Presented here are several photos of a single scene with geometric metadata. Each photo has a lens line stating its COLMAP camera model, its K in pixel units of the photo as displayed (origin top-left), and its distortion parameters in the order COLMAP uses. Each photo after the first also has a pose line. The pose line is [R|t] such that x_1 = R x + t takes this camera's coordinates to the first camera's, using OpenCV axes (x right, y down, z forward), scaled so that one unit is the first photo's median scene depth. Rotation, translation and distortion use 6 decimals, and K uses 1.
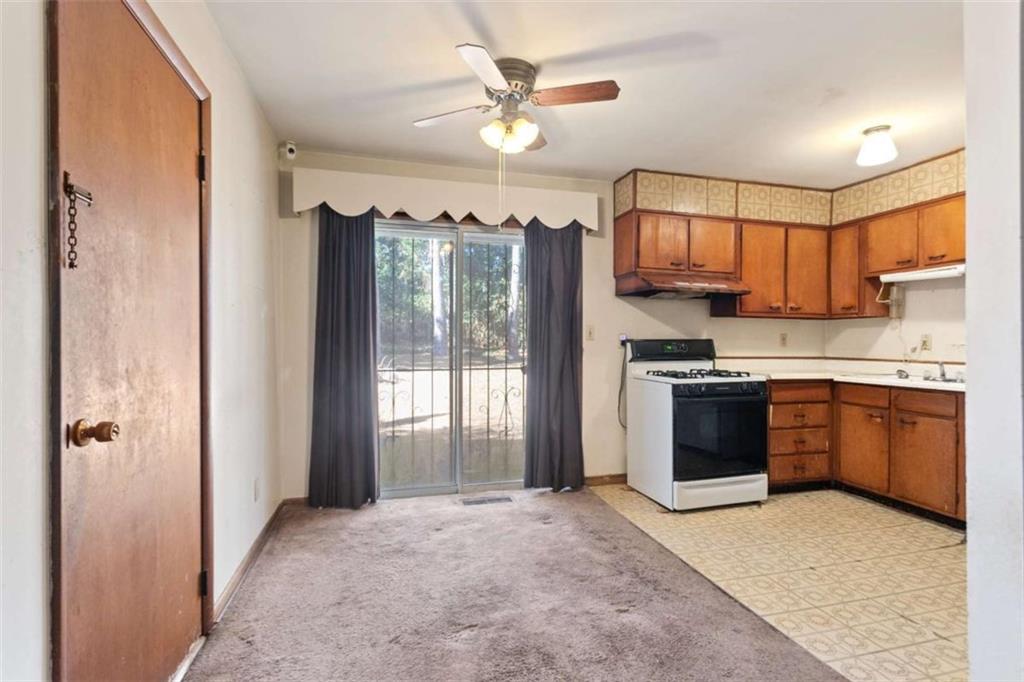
lens RADIAL K [[486.8, 0, 512.0], [0, 486.8, 341.0], [0, 0, 1]] dist [0.000234, 0.000606]
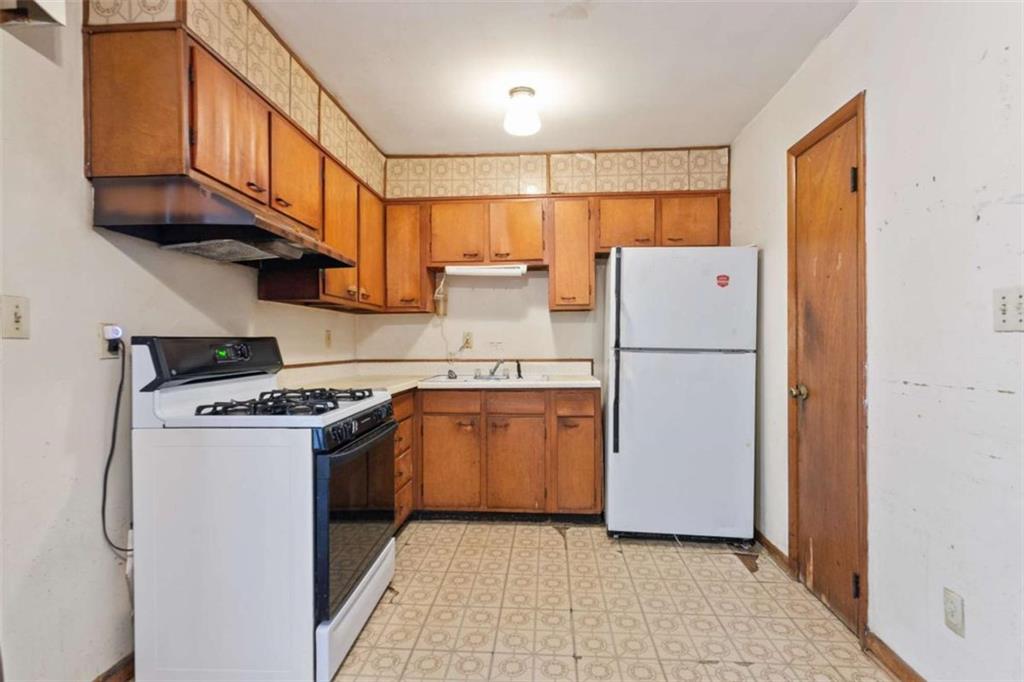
lens RADIAL K [[486.8, 0, 512.0], [0, 486.8, 341.0], [0, 0, 1]] dist [0.000234, 0.000606]
pose [[0.314424, -0.005020, 0.949269, -0.059512], [0.006907, 0.999972, 0.003001, 0.001294], [-0.949258, 0.005613, 0.314450, 0.600293]]
